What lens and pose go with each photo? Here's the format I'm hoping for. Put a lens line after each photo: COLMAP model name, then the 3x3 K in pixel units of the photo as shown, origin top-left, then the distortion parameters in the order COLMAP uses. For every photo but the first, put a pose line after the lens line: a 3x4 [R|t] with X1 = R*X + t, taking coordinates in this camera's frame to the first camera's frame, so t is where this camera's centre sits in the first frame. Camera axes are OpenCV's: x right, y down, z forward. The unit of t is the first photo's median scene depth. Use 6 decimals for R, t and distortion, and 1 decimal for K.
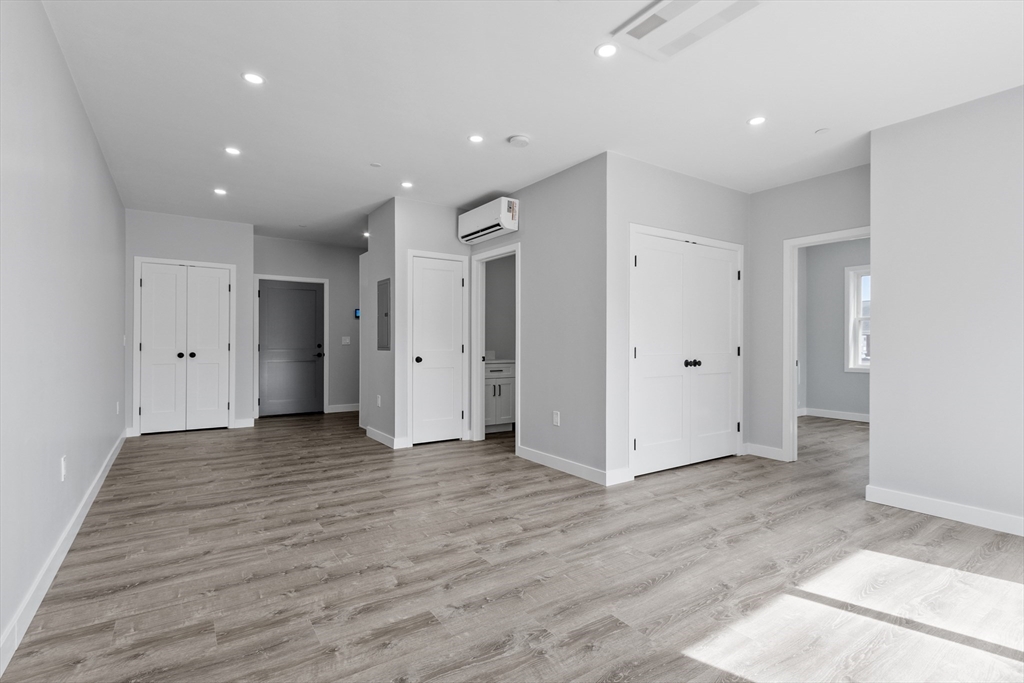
lens RADIAL K [[486.8, 0, 512.0], [0, 486.8, 341.5], [0, 0, 1]] dist [0.000600, -0.000003]
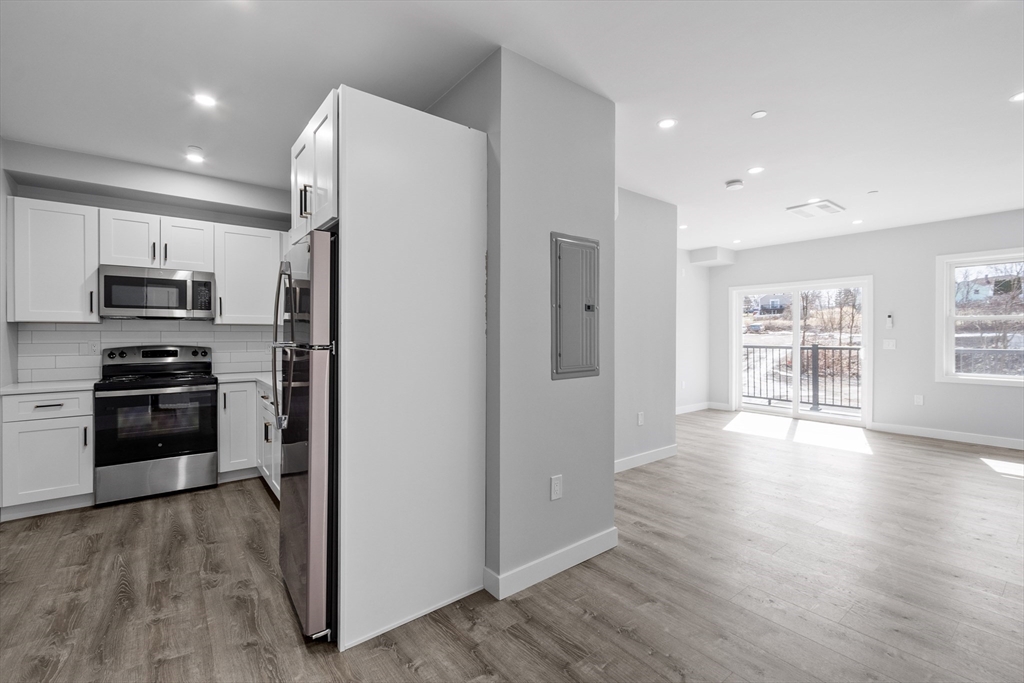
lens RADIAL K [[446.0, 0, 510.0], [0, 446.0, 336.3], [0, 0, 1]] dist [0.001788, -0.000086]
pose [[-0.063978, -0.006421, 0.997931, -1.551669], [-0.000013, 0.999979, 0.006434, -0.058753], [-0.997951, 0.000399, -0.063976, 2.376527]]
